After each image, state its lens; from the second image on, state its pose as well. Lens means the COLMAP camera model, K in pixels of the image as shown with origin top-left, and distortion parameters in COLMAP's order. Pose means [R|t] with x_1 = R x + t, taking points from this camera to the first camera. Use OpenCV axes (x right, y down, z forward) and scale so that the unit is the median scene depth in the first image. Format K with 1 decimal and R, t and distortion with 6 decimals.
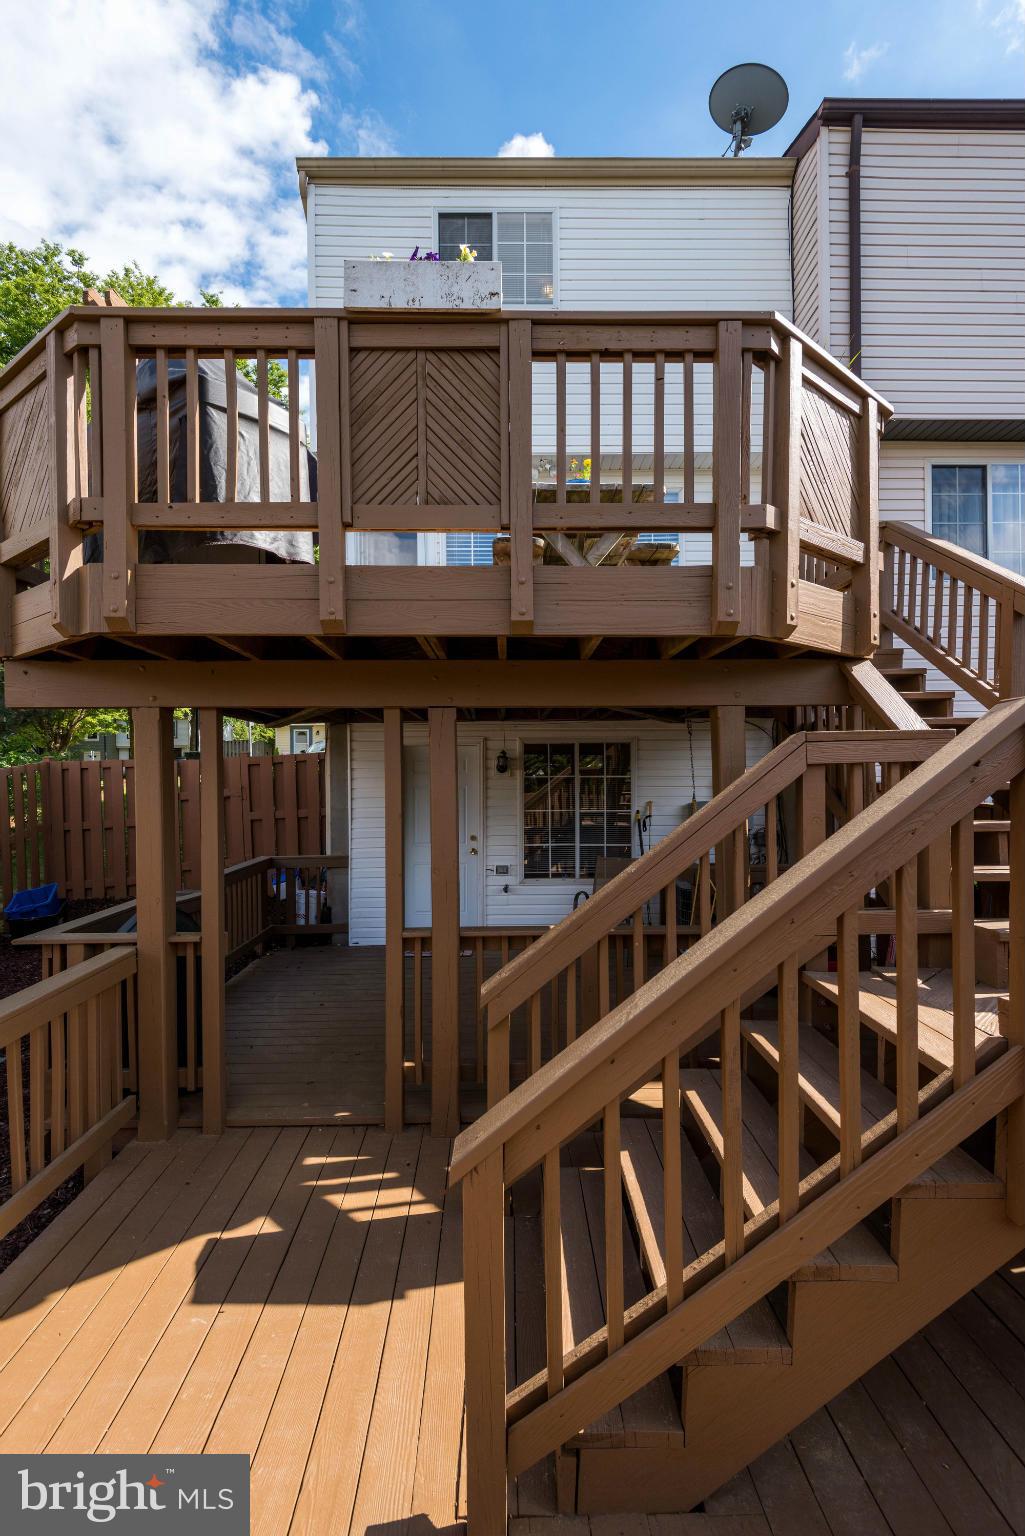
lens RADIAL K [[685.6, 0, 507.8], [0, 685.6, 774.4], [0, 0, 1]] dist [0.000145, -0.001189]
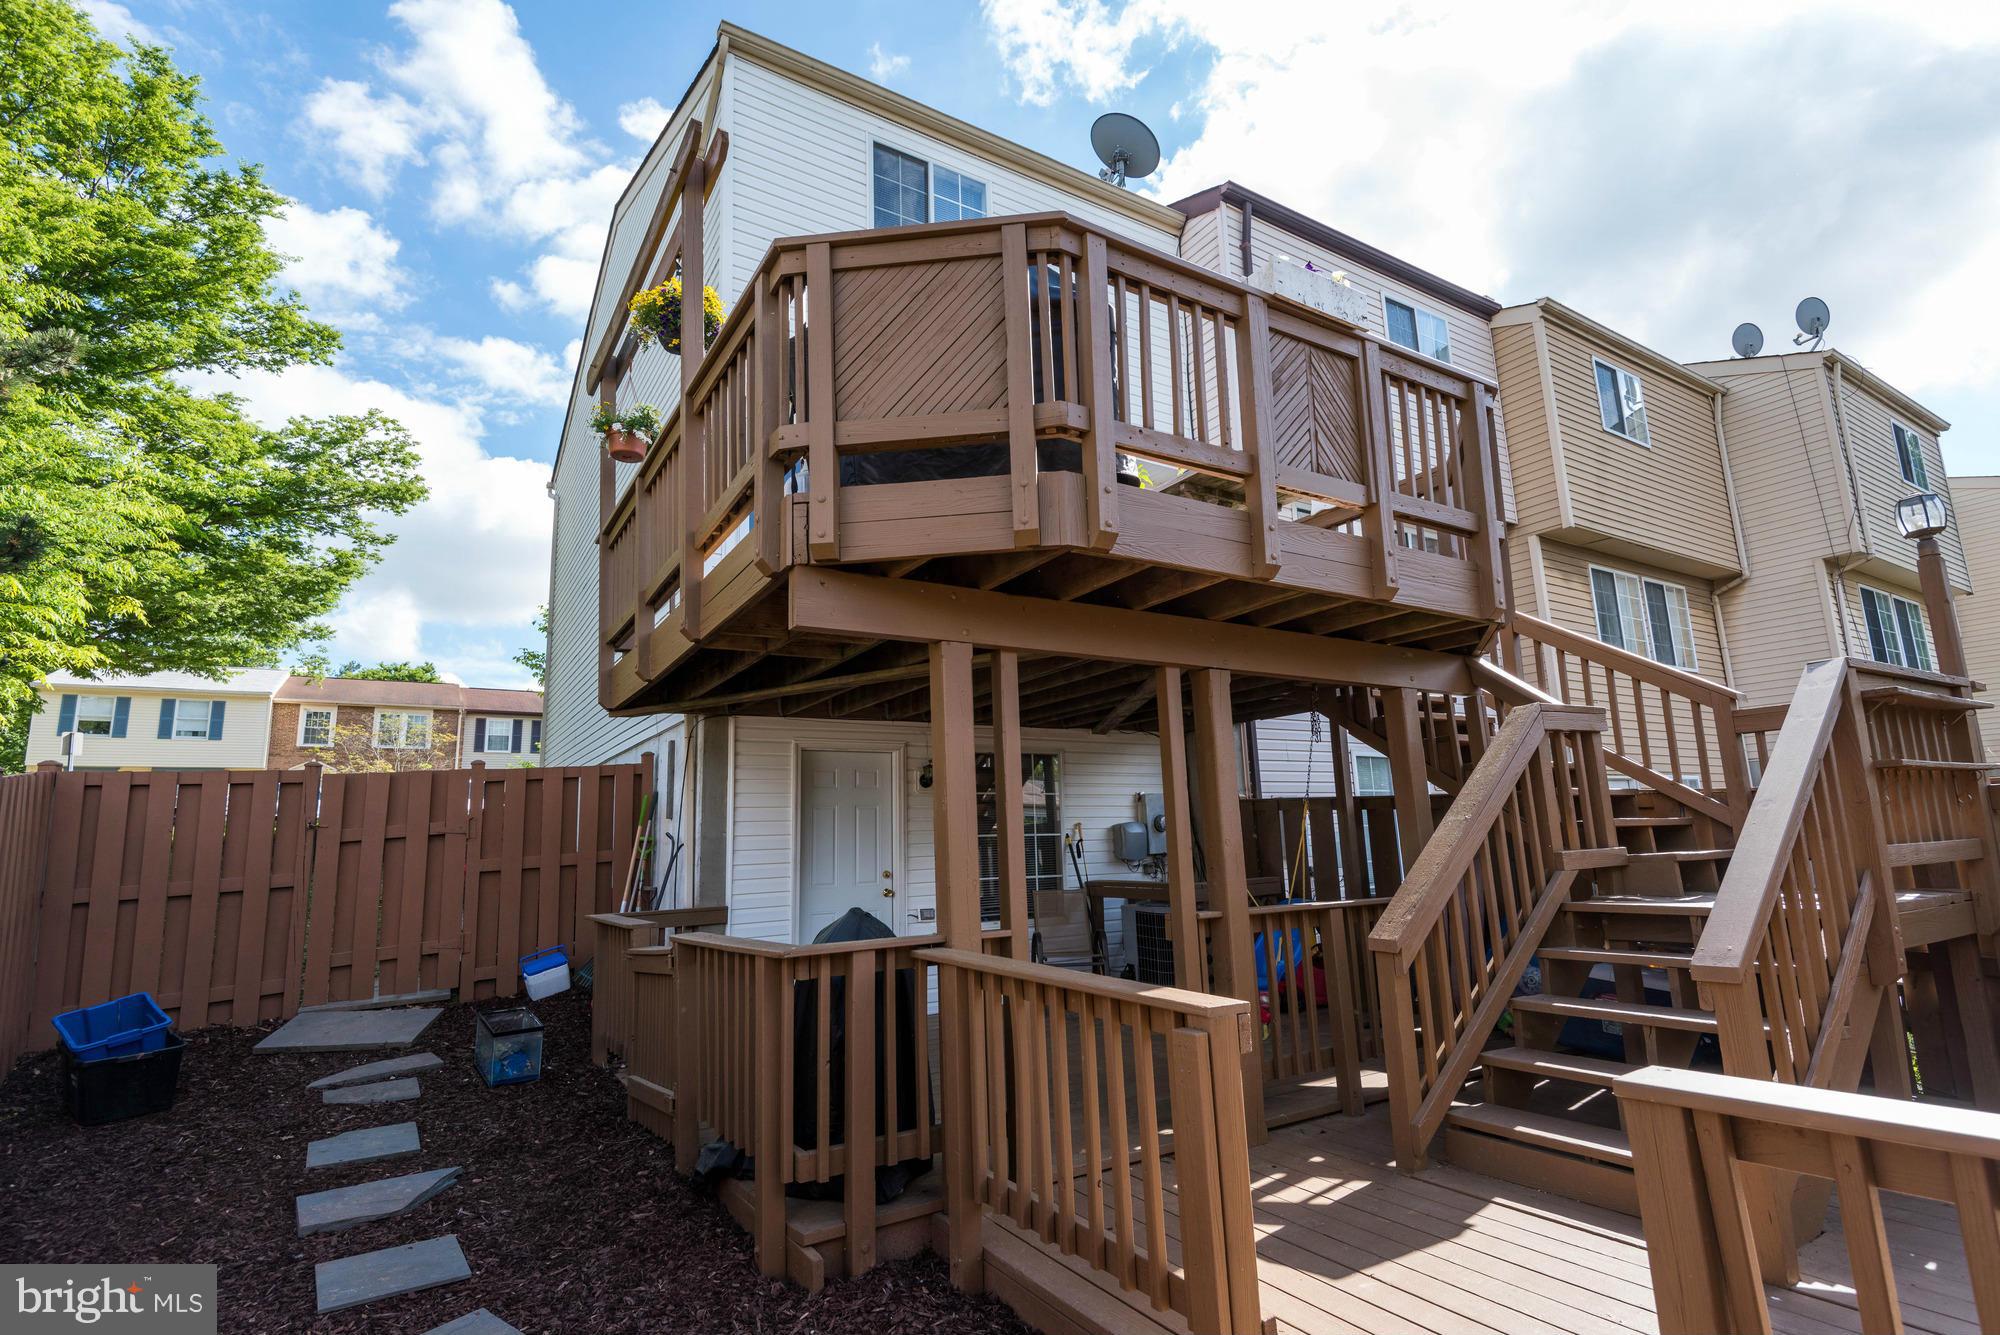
lens RADIAL K [[945.1, 0, 1000.0], [0, 945.1, 667.5], [0, 0, 1]] dist [-0.001435, -0.000798]
pose [[0.861186, 0.076308, 0.502529, -0.555549], [0.023656, 0.981578, -0.189590, 0.079064], [-0.507738, 0.175160, 0.843517, 0.018425]]
